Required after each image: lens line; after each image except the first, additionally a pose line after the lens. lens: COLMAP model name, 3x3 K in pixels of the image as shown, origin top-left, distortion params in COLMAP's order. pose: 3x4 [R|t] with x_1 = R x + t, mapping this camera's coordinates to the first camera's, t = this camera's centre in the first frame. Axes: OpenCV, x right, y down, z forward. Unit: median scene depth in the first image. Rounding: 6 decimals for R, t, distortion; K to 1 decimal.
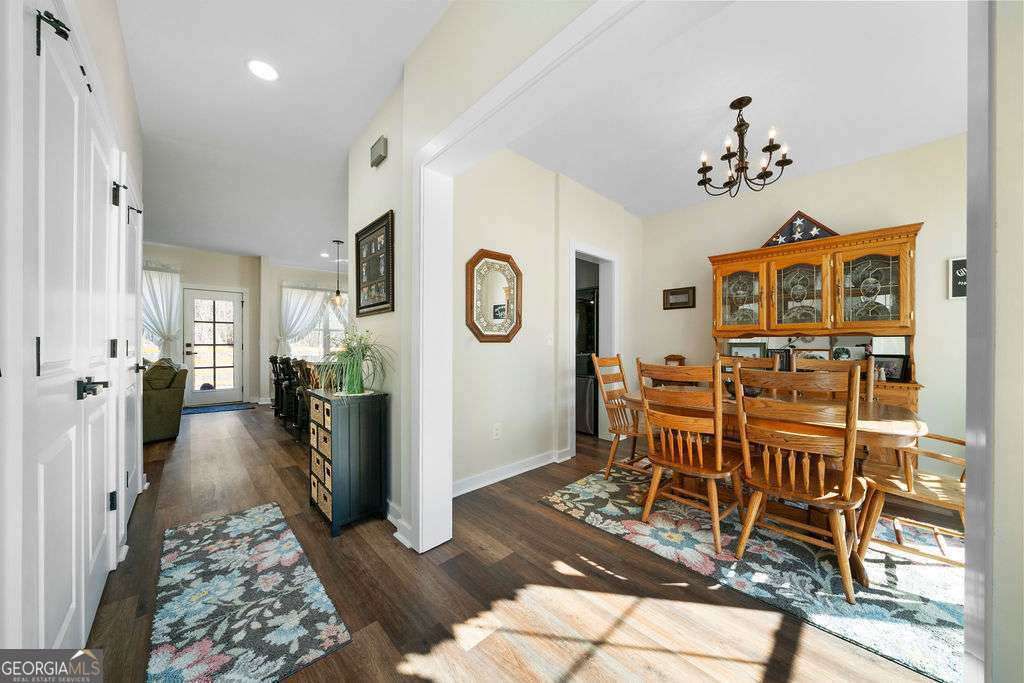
lens RADIAL K [[352.7, 0, 512.3], [0, 352.7, 341.4], [0, 0, 1]] dist [-0.011077, -0.000011]
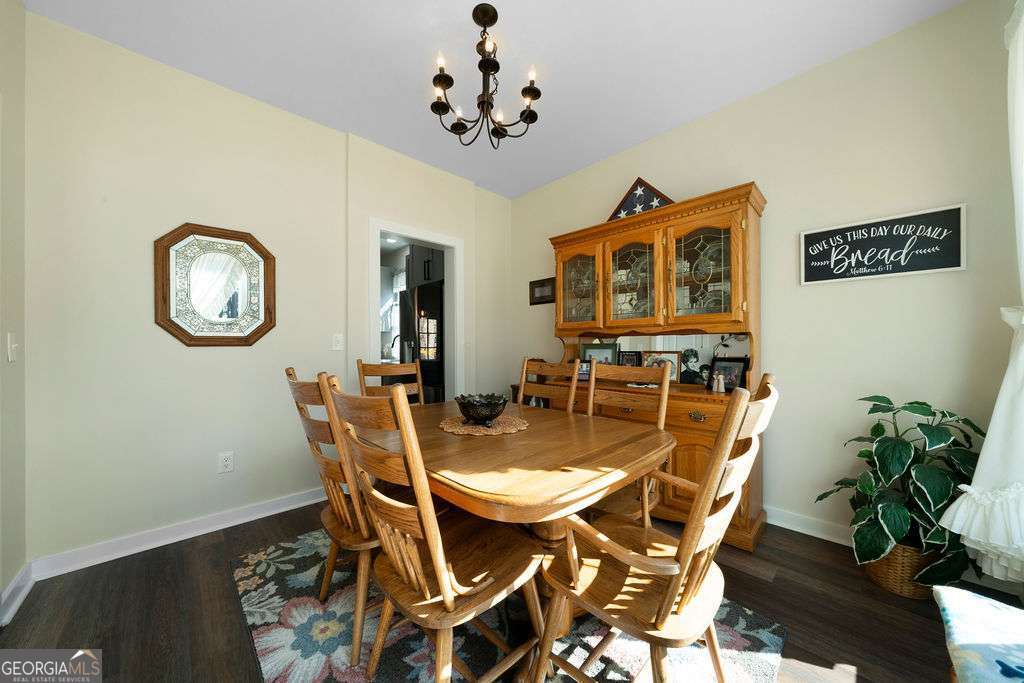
lens RADIAL K [[352.7, 0, 532.1], [0, 352.7, 344.0], [0, 0, 1]] dist [-0.011077, -0.000011]
pose [[0.999649, -0.007986, 0.025258, 0.598179], [0.007922, 0.999965, 0.002632, 0.001417], [-0.025278, -0.002431, 0.999678, 0.222064]]
